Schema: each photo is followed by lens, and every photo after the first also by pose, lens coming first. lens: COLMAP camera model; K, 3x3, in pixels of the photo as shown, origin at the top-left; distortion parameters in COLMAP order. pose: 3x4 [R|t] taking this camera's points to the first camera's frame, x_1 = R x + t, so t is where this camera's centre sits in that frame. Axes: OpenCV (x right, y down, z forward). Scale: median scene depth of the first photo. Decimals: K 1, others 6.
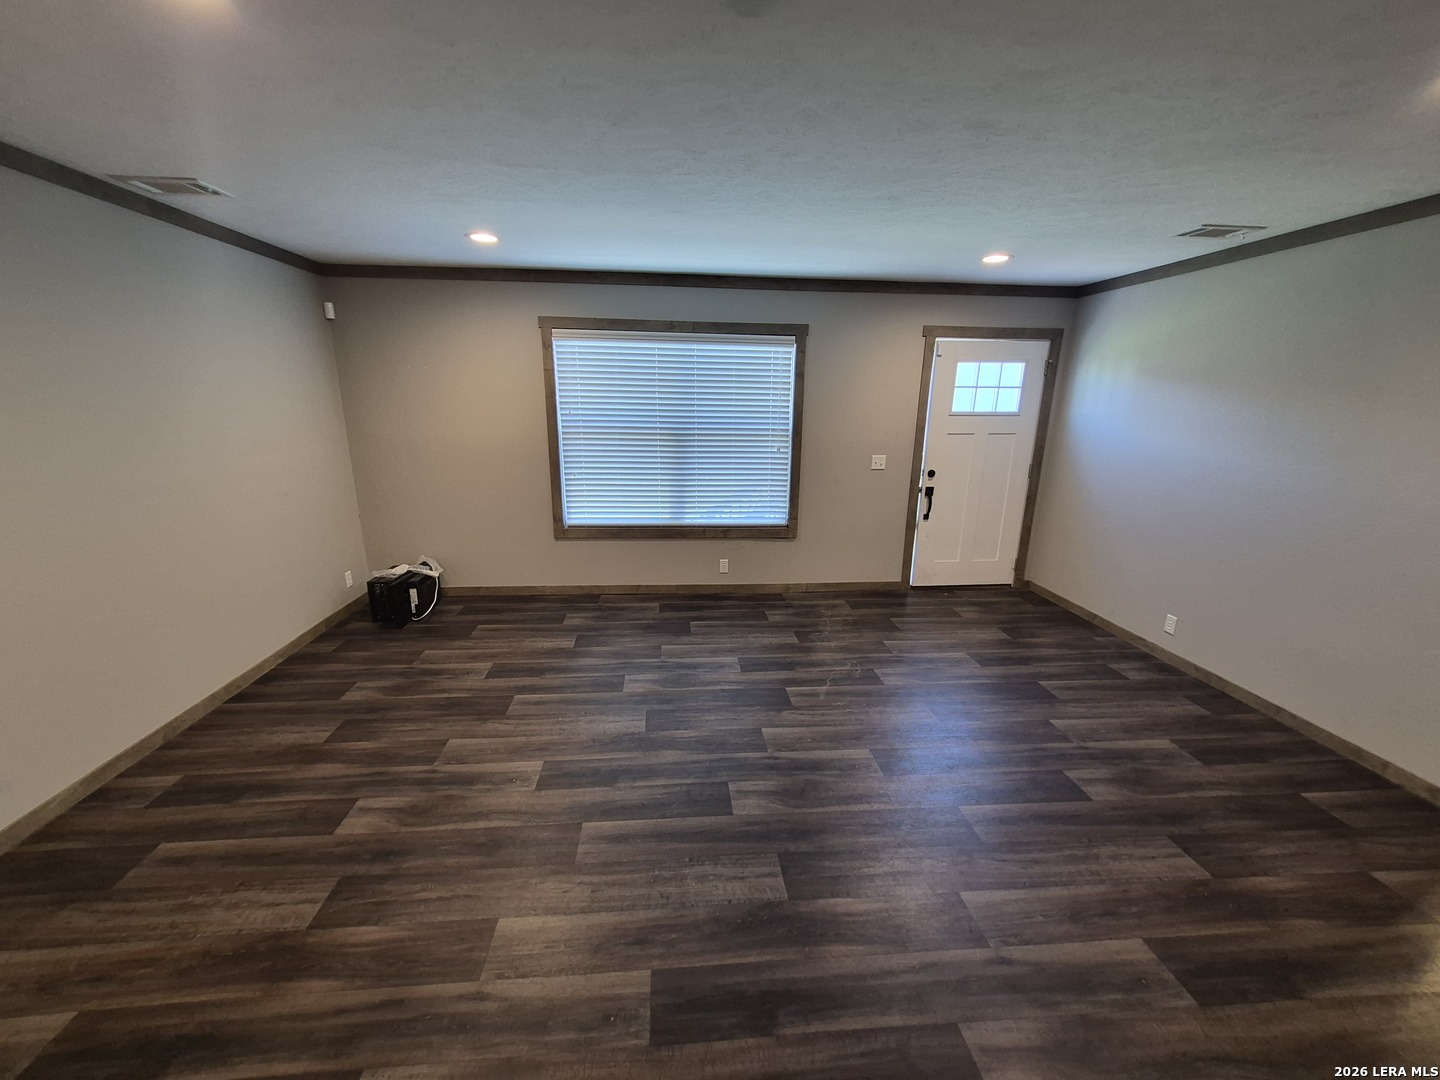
lens RADIAL K [[558.9, 0, 708.0], [0, 558.9, 547.2], [0, 0, 1]] dist [0.004321, 0.000177]
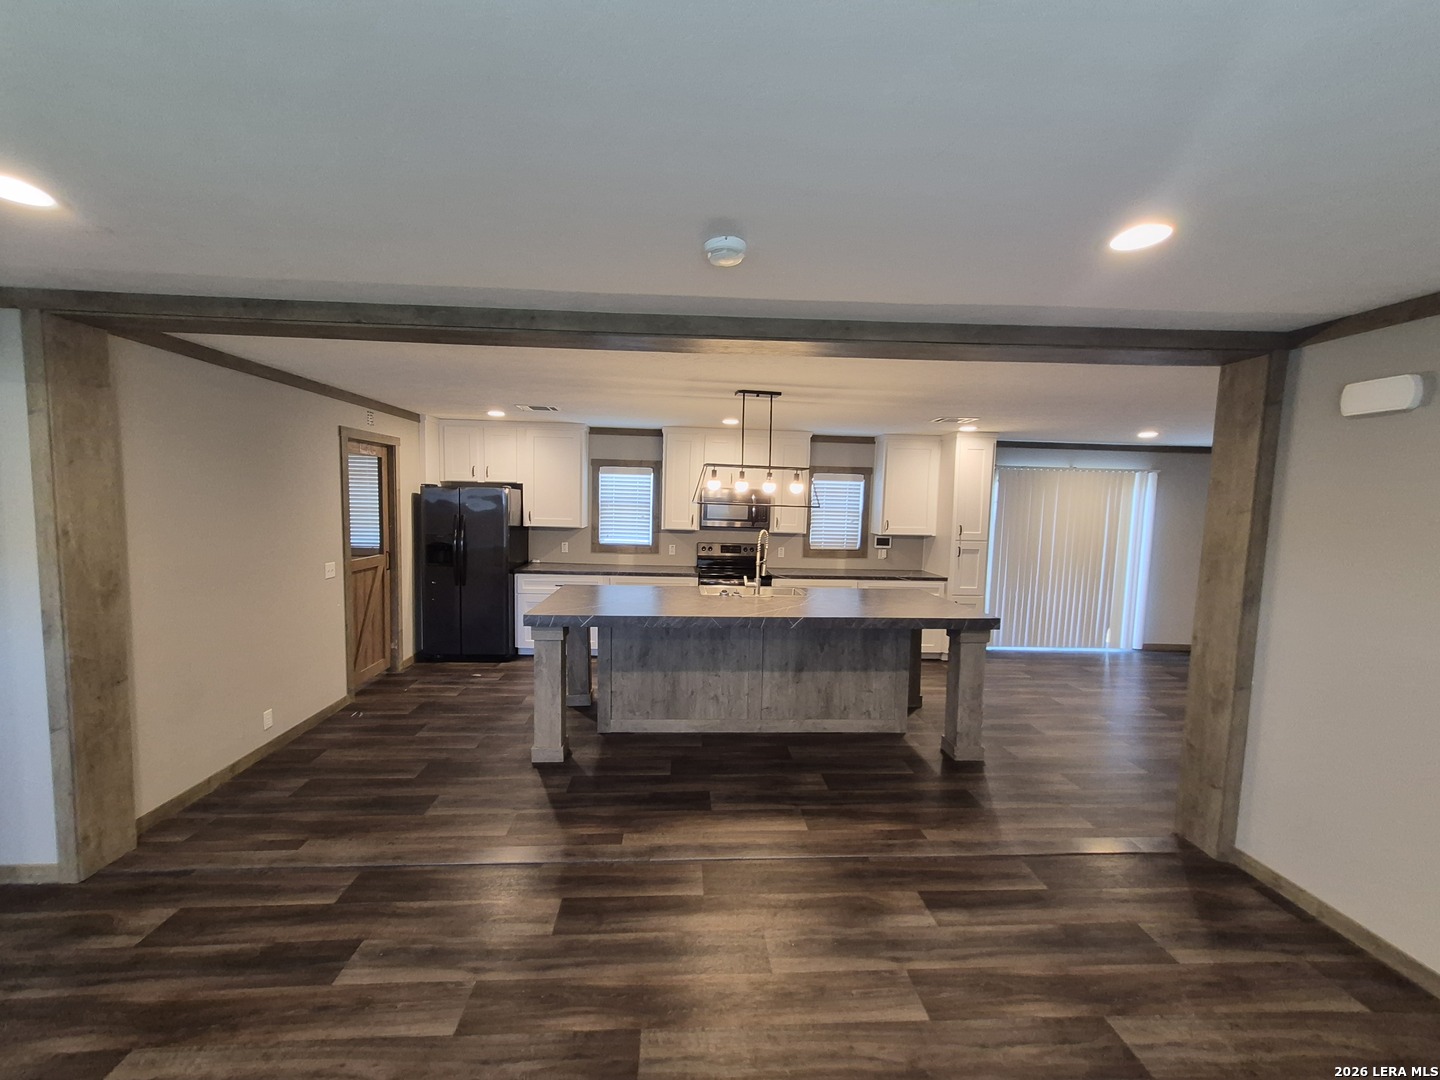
lens RADIAL K [[558.9, 0, 708.0], [0, 558.9, 547.2], [0, 0, 1]] dist [0.004321, 0.000177]
pose [[-0.999137, -0.035905, 0.020861, 0.019729], [-0.026492, 0.938001, 0.345619, -0.228335], [-0.031977, 0.344768, -0.938143, 0.782166]]
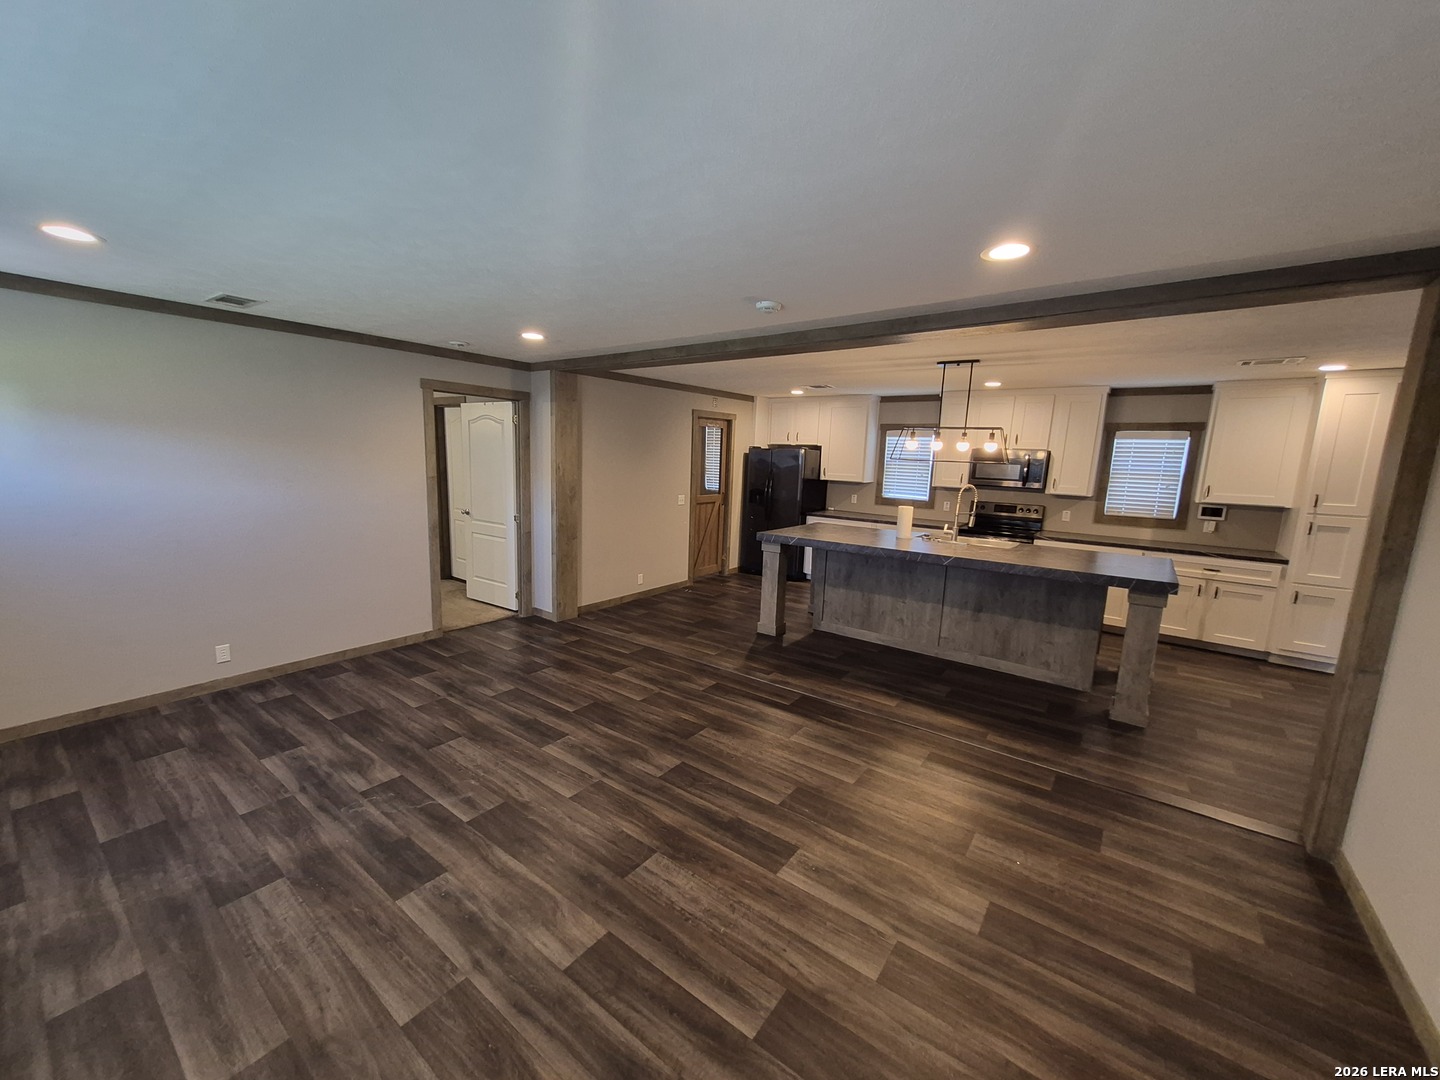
lens RADIAL K [[566.7, 0, 713.7], [0, 566.7, 541.0], [0, 0, 1]] dist [0.008217, -0.000352]
pose [[-0.748209, -0.134236, 0.649742, -0.483613], [0.137846, 0.926495, 0.350150, -0.281747], [-0.648986, 0.351549, -0.674708, 0.984240]]
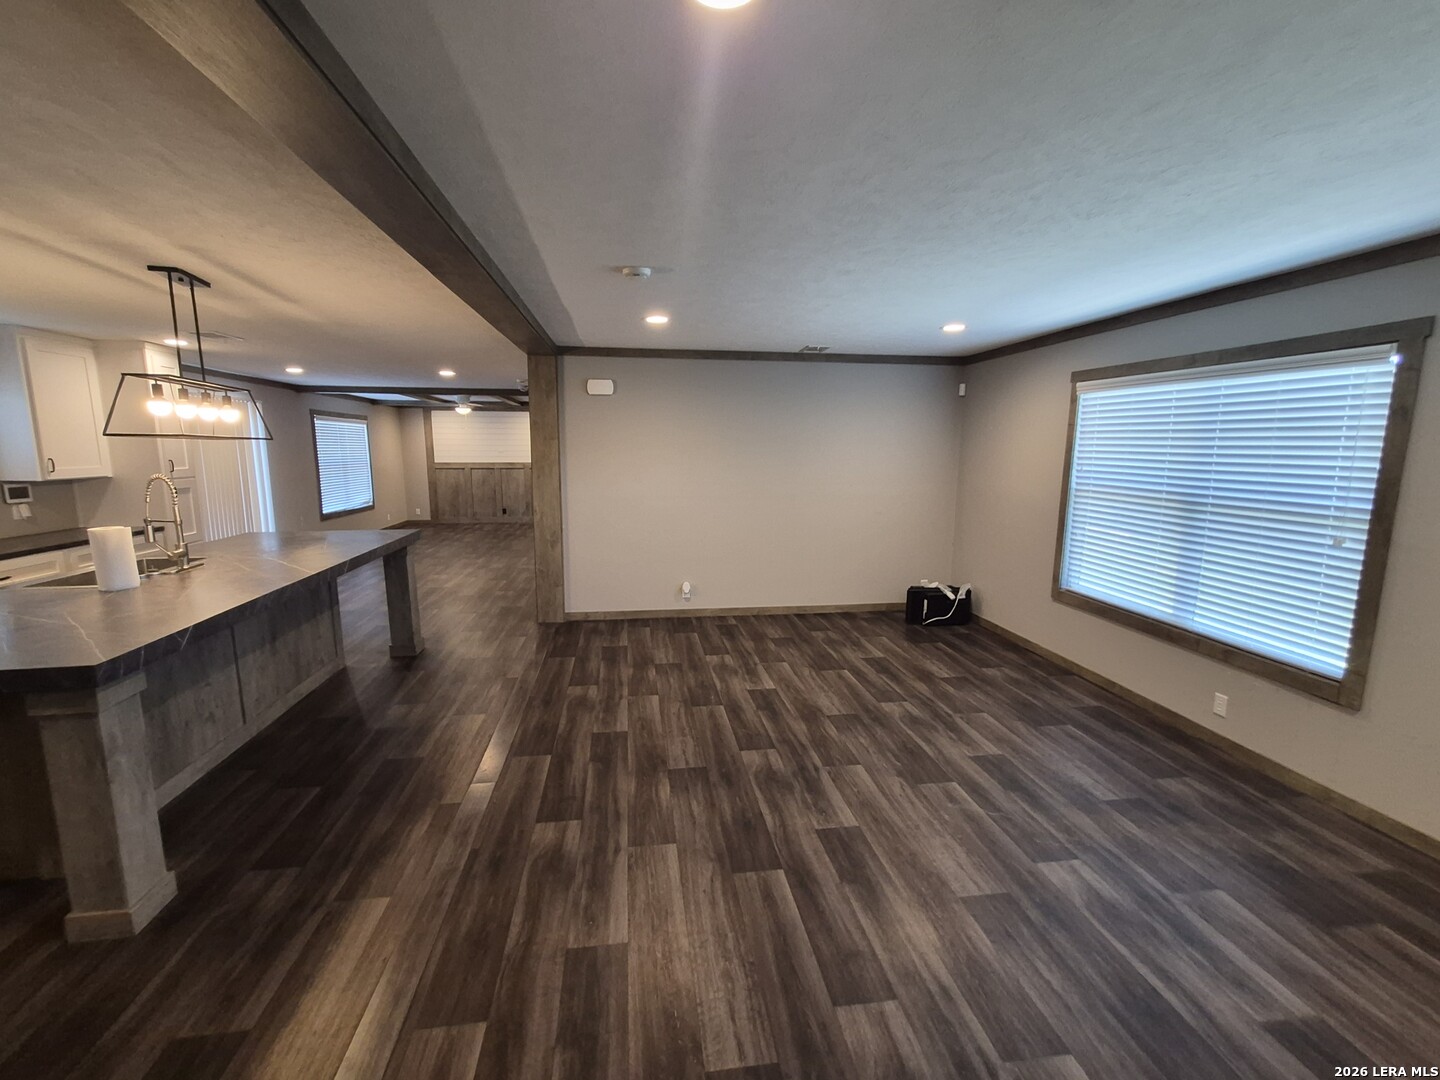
lens RADIAL K [[614.2, 0, 714.0], [0, 614.2, 542.2], [0, 0, 1]] dist [0.001897, 0.000026]
pose [[0.061274, 0.143693, -0.987724, 0.830436], [-0.269209, 0.955288, 0.122273, -0.094630], [0.961131, 0.258412, 0.097218, 0.388702]]
